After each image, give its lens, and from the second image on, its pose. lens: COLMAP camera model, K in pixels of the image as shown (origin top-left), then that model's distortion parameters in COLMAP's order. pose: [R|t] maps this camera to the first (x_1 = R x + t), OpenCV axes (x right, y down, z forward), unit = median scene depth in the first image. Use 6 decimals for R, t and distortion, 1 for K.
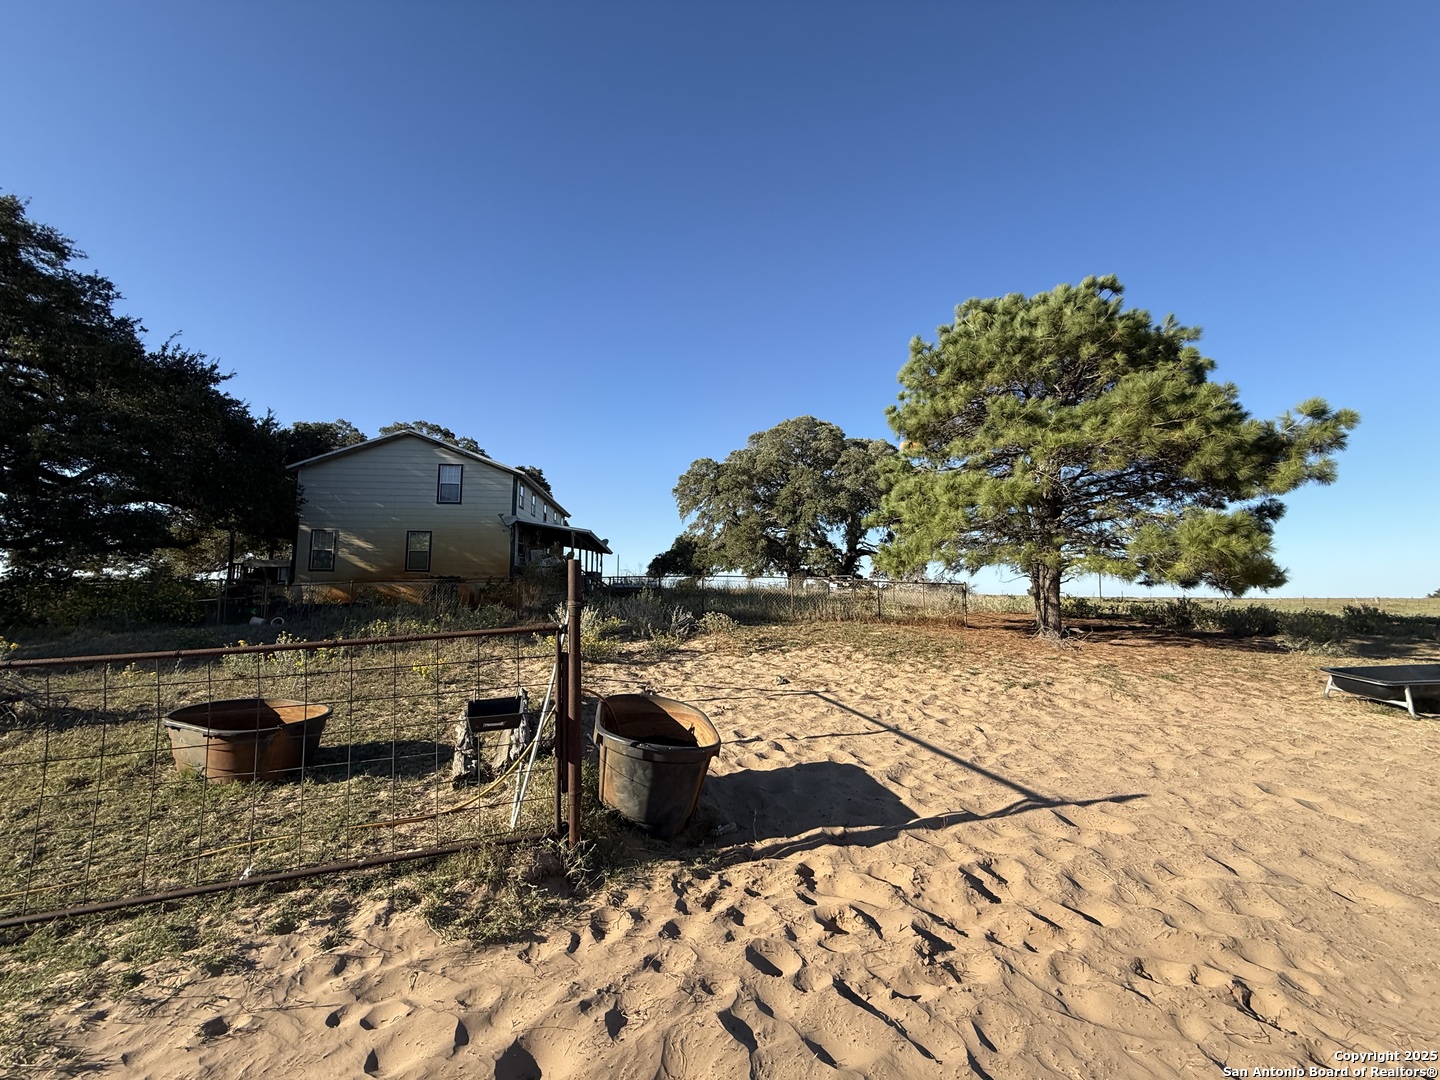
lens RADIAL K [[580.8, 0, 720.0], [0, 580.8, 540.0], [0, 0, 1]] dist [-0.000584, -0.000088]
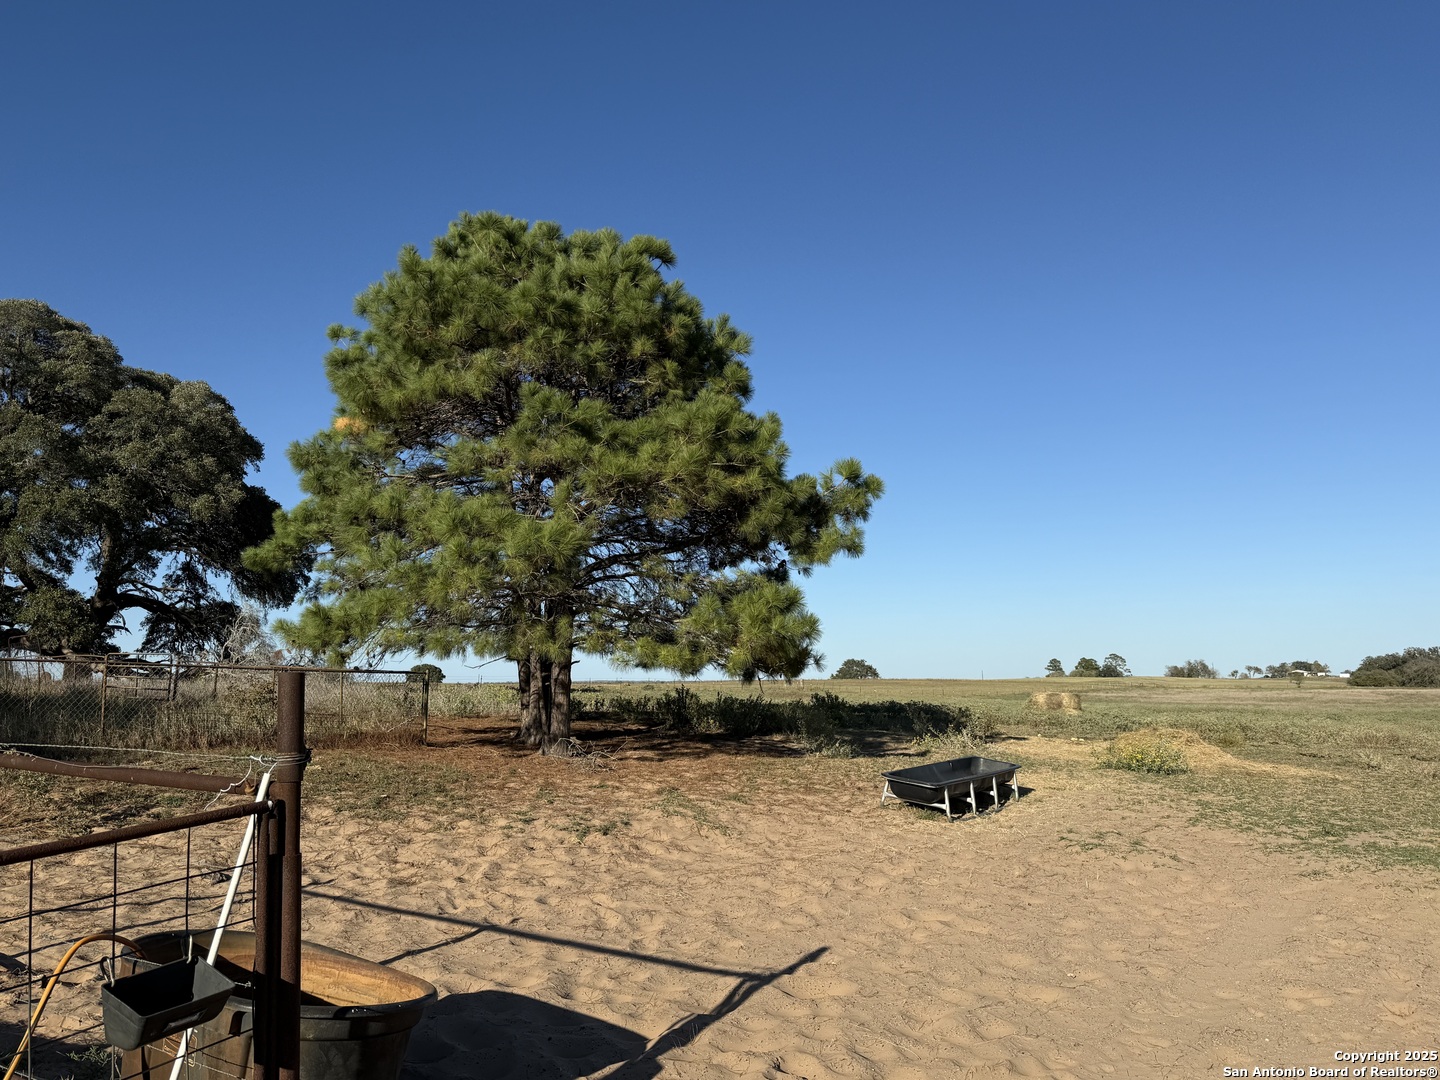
lens RADIAL K [[1063.6, 0, 720.0], [0, 1063.6, 540.0], [0, 0, 1]] dist [0.156368, -0.285661]
pose [[0.699770, 0.082259, 0.709616, -0.207502], [-0.058020, 0.996611, -0.058312, -0.015918], [-0.712008, -0.000367, 0.702171, 0.011231]]
